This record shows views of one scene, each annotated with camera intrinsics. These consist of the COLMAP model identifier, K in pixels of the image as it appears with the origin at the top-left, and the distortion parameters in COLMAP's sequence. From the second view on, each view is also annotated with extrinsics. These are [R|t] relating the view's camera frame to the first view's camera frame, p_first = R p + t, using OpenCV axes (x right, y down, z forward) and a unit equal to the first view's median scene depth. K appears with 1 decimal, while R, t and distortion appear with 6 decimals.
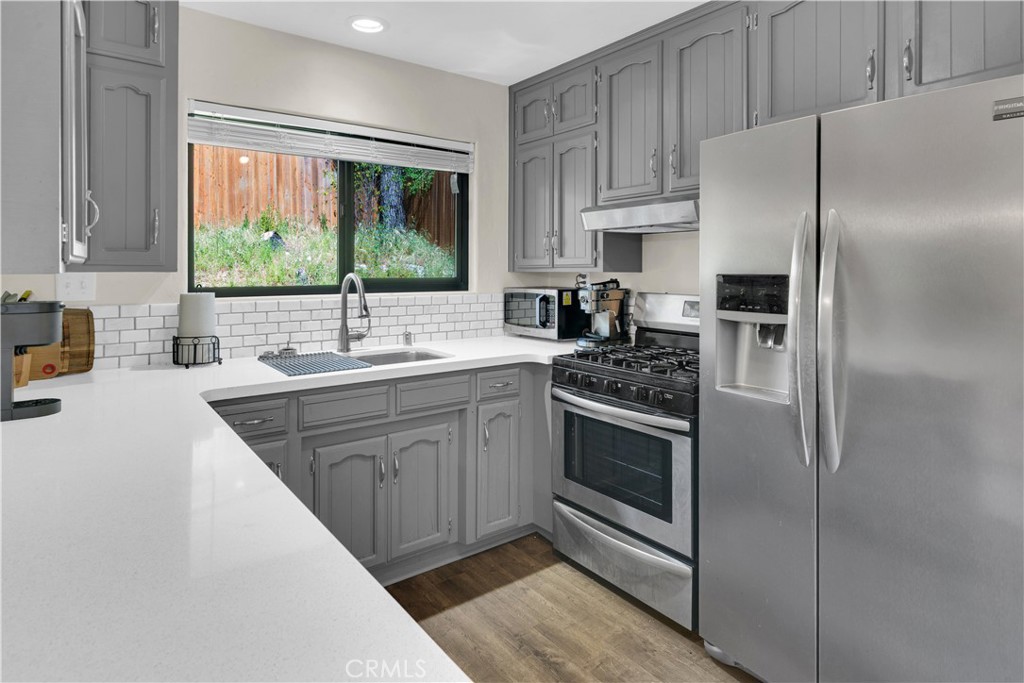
lens RADIAL K [[559.1, 0, 508.6], [0, 559.1, 272.5], [0, 0, 1]] dist [-0.001125, 0.000301]
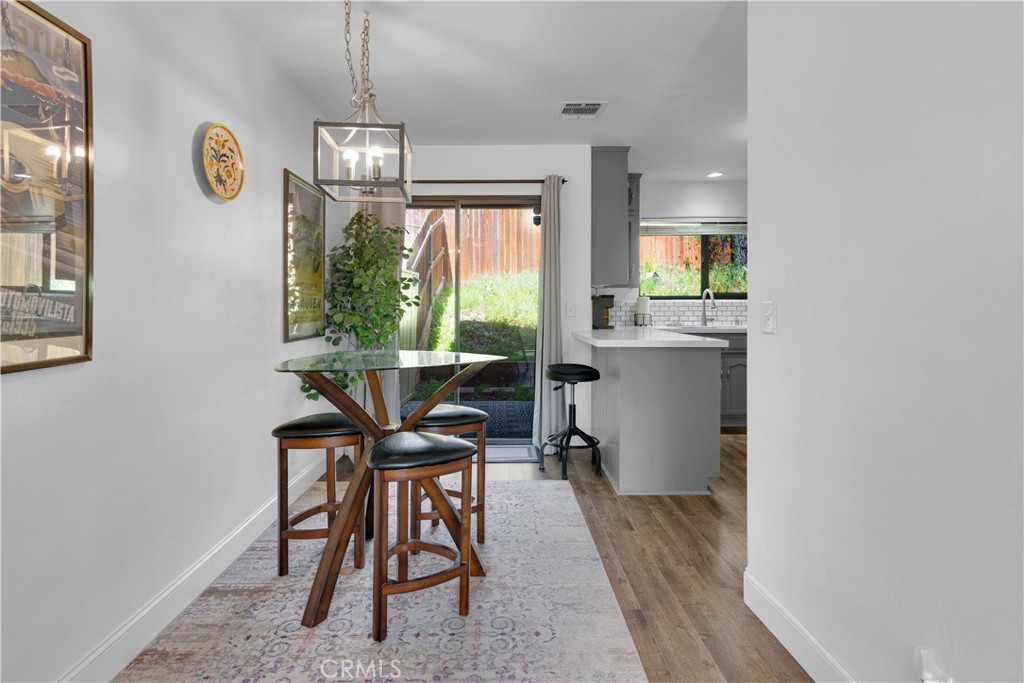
lens RADIAL K [[516.9, 0, 509.2], [0, 516.9, 304.9], [0, 0, 1]] dist [0.001708, 0.000114]
pose [[0.800100, -0.003775, -0.599854, 0.288760], [-0.000977, 0.999971, -0.007596, 0.076115], [0.599865, 0.006663, 0.800073, -1.005637]]
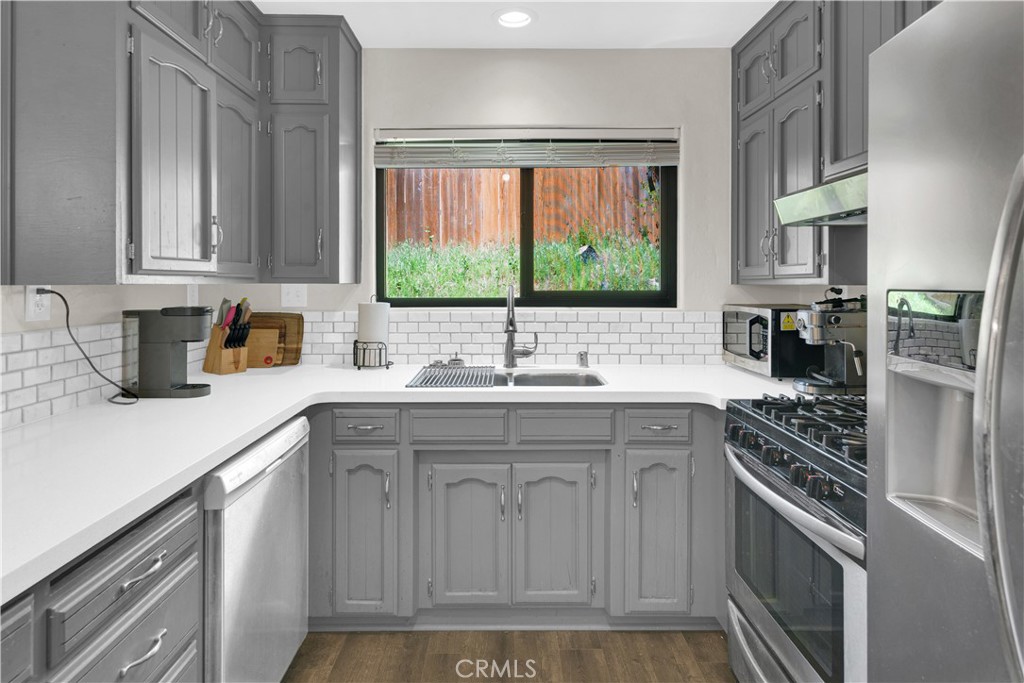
lens RADIAL K [[558.8, 0, 508.3], [0, 558.8, 283.9], [0, 0, 1]] dist [0.003148, 0.000467]
pose [[0.801860, 0.001984, -0.597509, 0.273411], [-0.003242, 0.999994, -0.001030, -0.000377], [0.597504, 0.002763, 0.801862, 0.229490]]
